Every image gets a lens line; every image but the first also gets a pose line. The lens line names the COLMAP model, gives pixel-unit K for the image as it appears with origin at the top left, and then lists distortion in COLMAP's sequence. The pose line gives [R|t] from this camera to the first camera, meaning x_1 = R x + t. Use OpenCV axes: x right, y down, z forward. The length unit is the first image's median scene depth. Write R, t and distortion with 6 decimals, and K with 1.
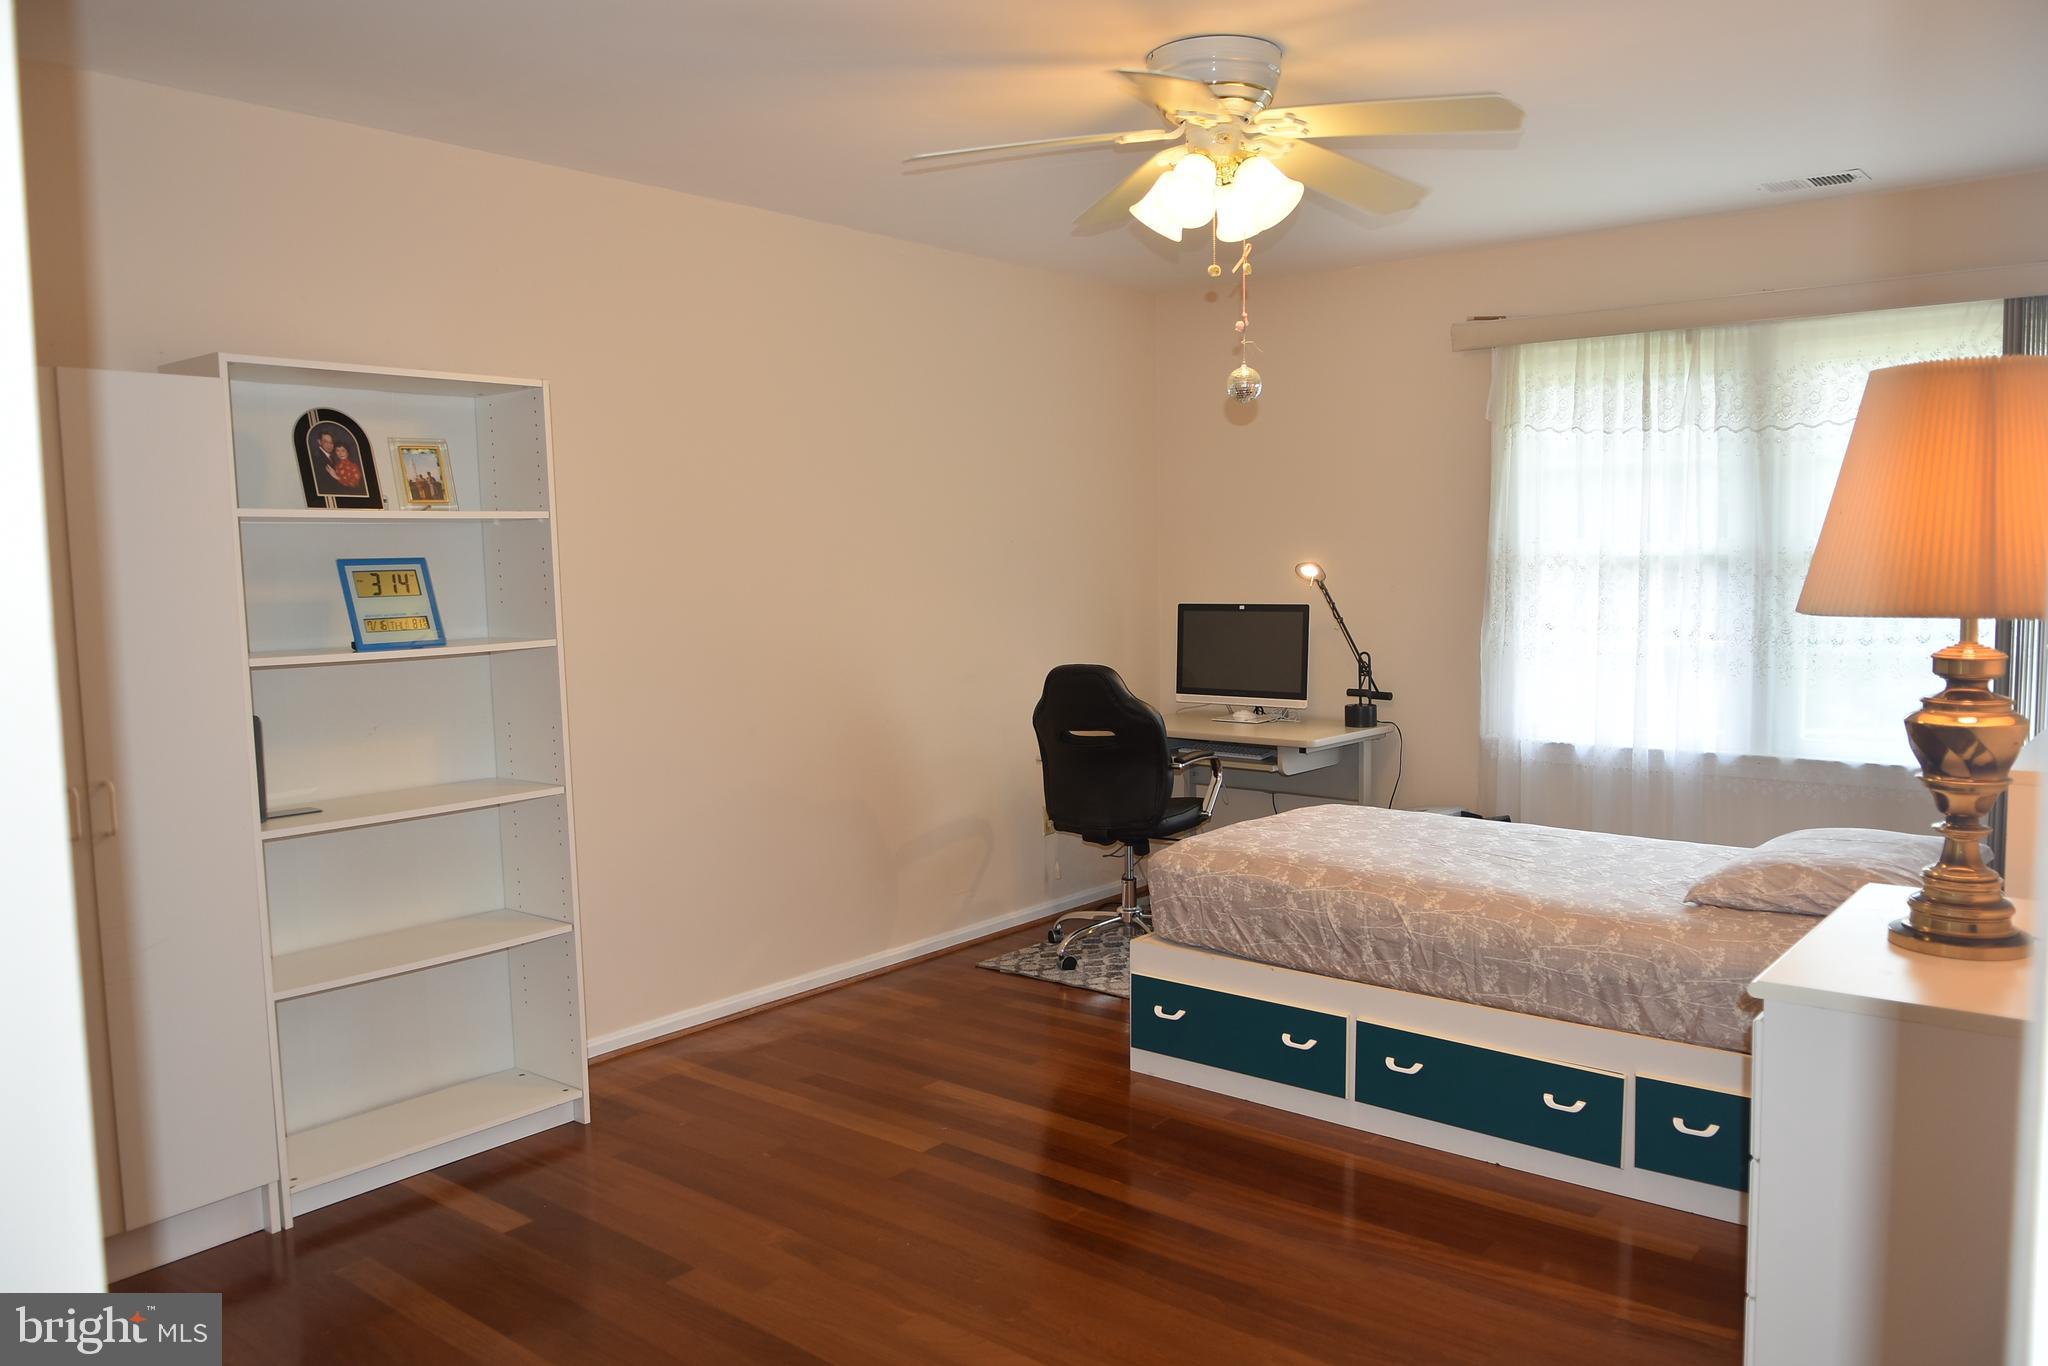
lens RADIAL K [[1512.3, 0, 1027.6], [0, 1512.3, 678.8], [0, 0, 1]] dist [-0.005133, -0.023589]
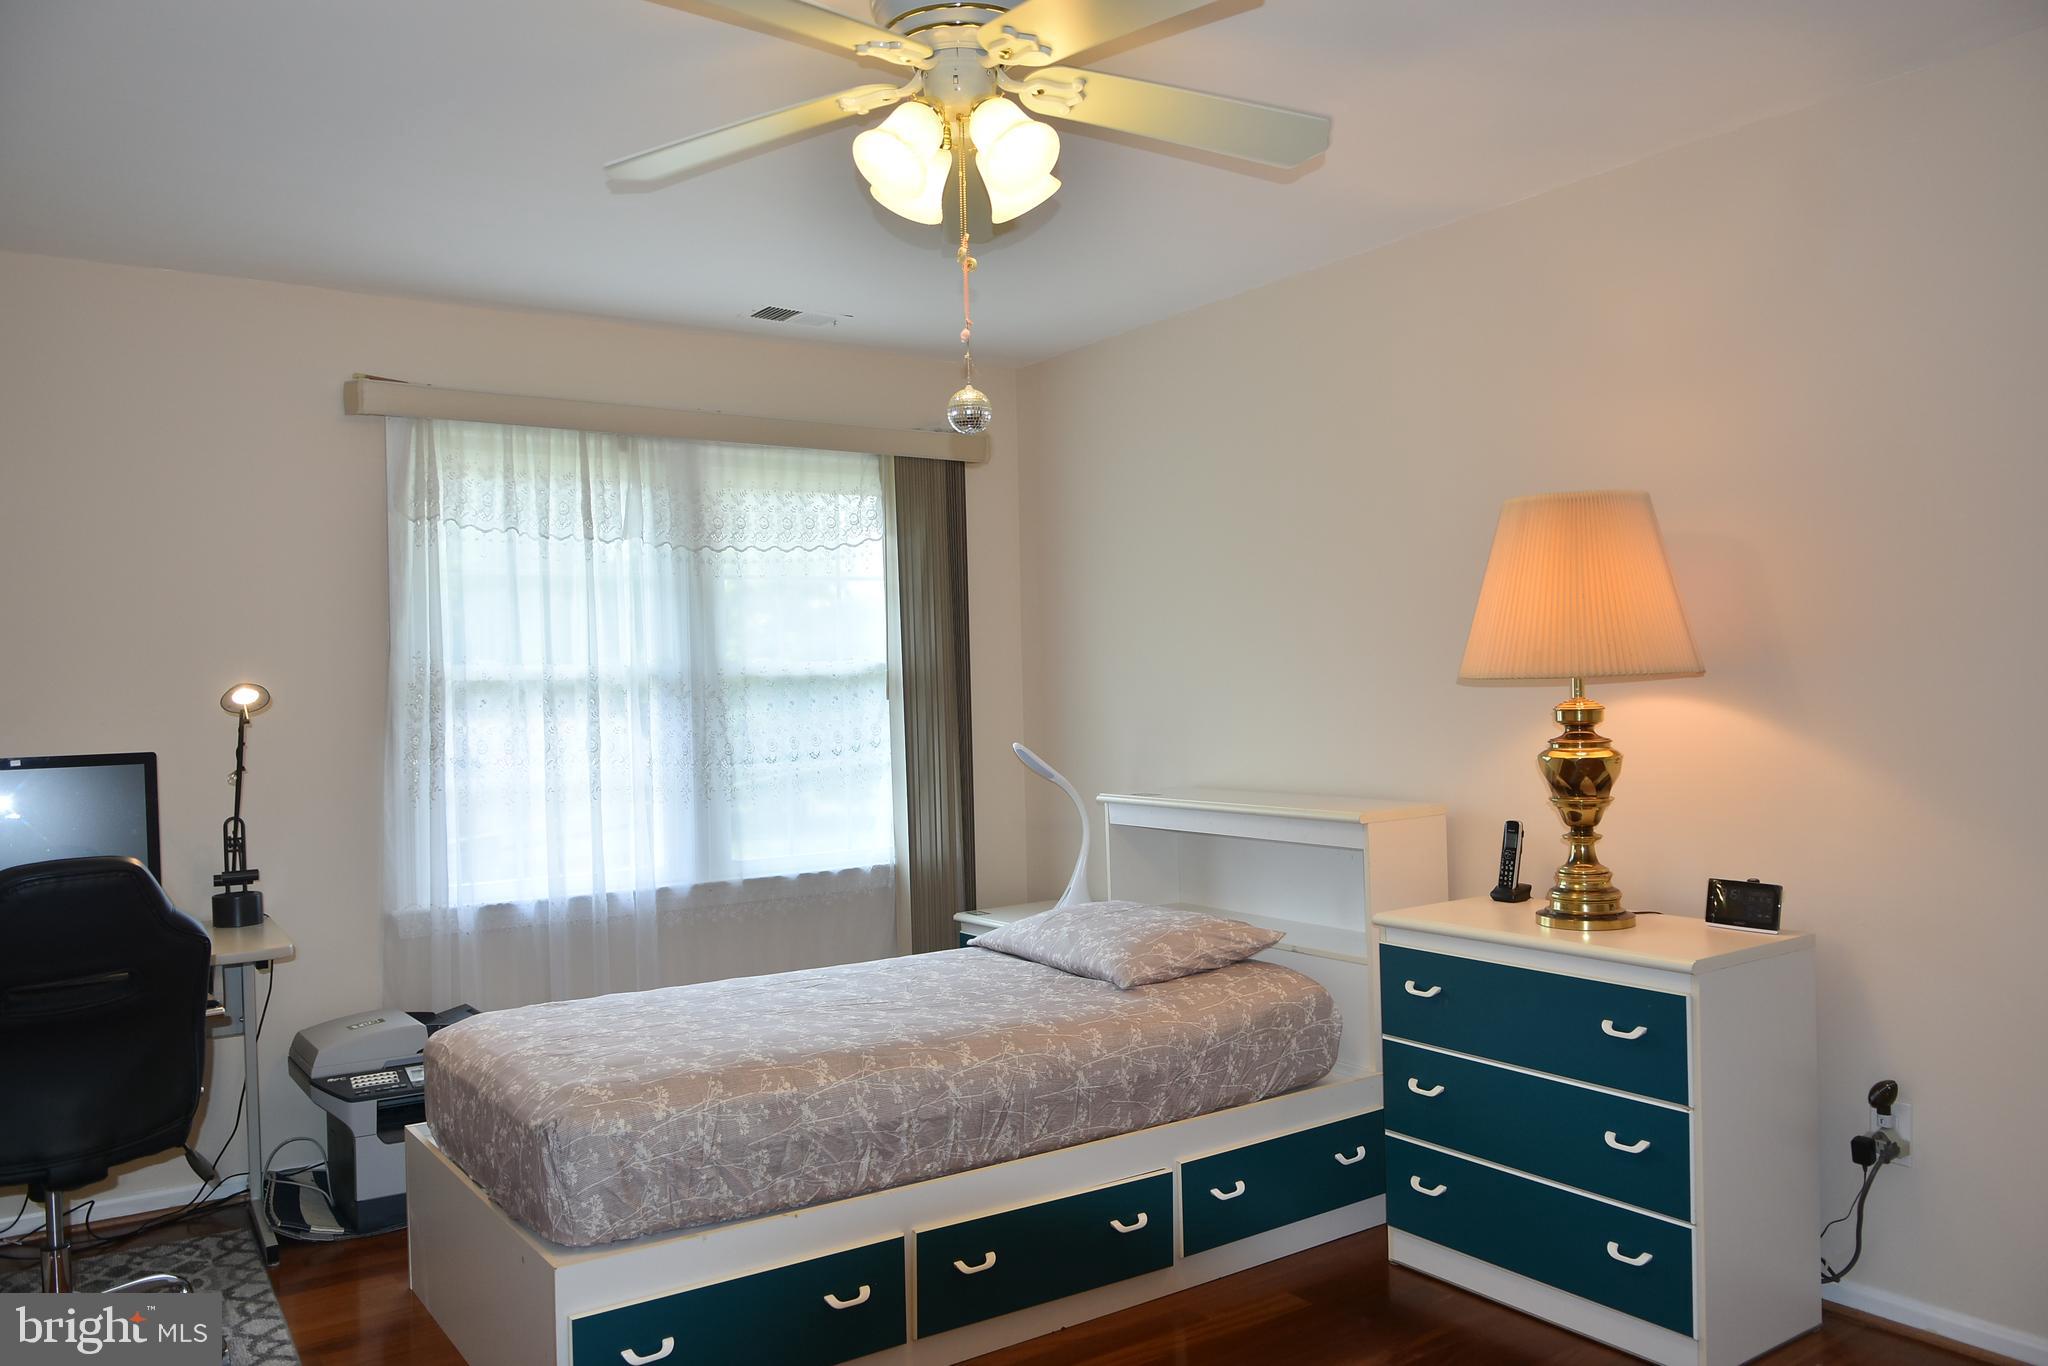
lens RADIAL K [[1512.3, 0, 1027.6], [0, 1512.3, 678.8], [0, 0, 1]] dist [-0.005133, -0.023589]
pose [[0.283025, 0.012909, 0.959026, -0.398771], [0.103553, 0.993653, -0.043935, -0.015457], [-0.953506, 0.111745, 0.279892, 0.527961]]
